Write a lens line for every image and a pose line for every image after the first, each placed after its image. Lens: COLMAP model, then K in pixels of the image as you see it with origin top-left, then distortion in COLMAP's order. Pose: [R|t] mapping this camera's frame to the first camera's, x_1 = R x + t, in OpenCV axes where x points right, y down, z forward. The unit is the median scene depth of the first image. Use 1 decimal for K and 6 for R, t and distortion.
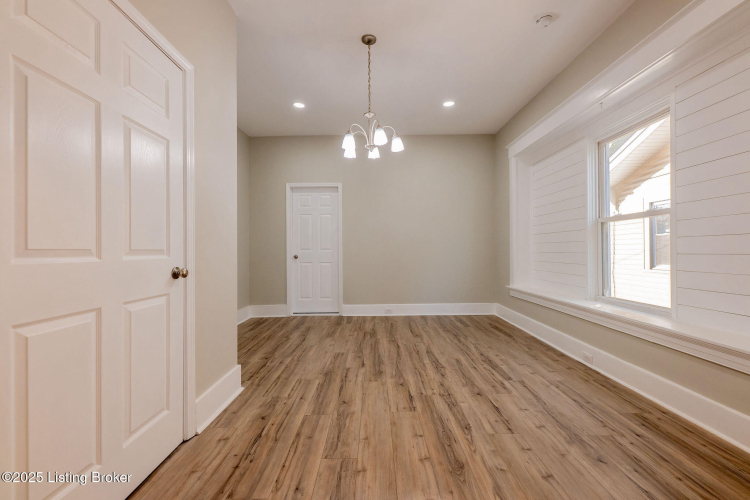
lens RADIAL K [[308.2, 0, 375.0], [0, 308.2, 250.0], [0, 0, 1]] dist [0.000055, -0.000233]
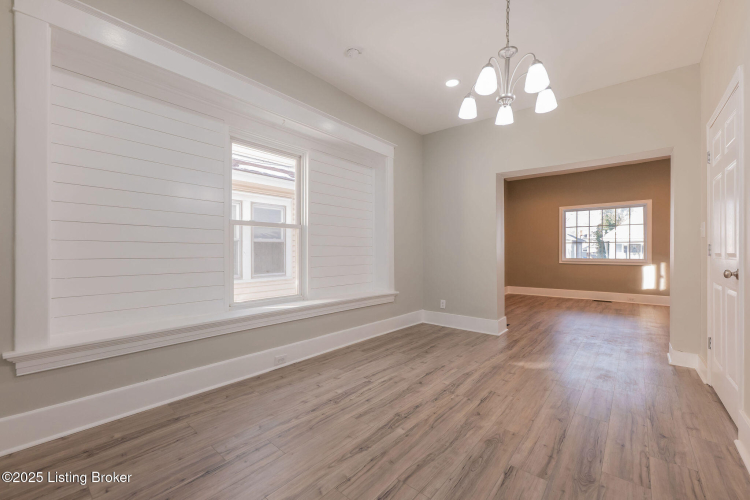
lens RADIAL K [[308.2, 0, 375.0], [0, 308.2, 250.0], [0, 0, 1]] dist [0.000055, -0.000233]
pose [[-0.764028, 0.008121, 0.645132, -0.239122], [0.001221, 0.999937, -0.011142, -0.002669], [-0.645182, -0.007725, -0.763990, 1.788949]]
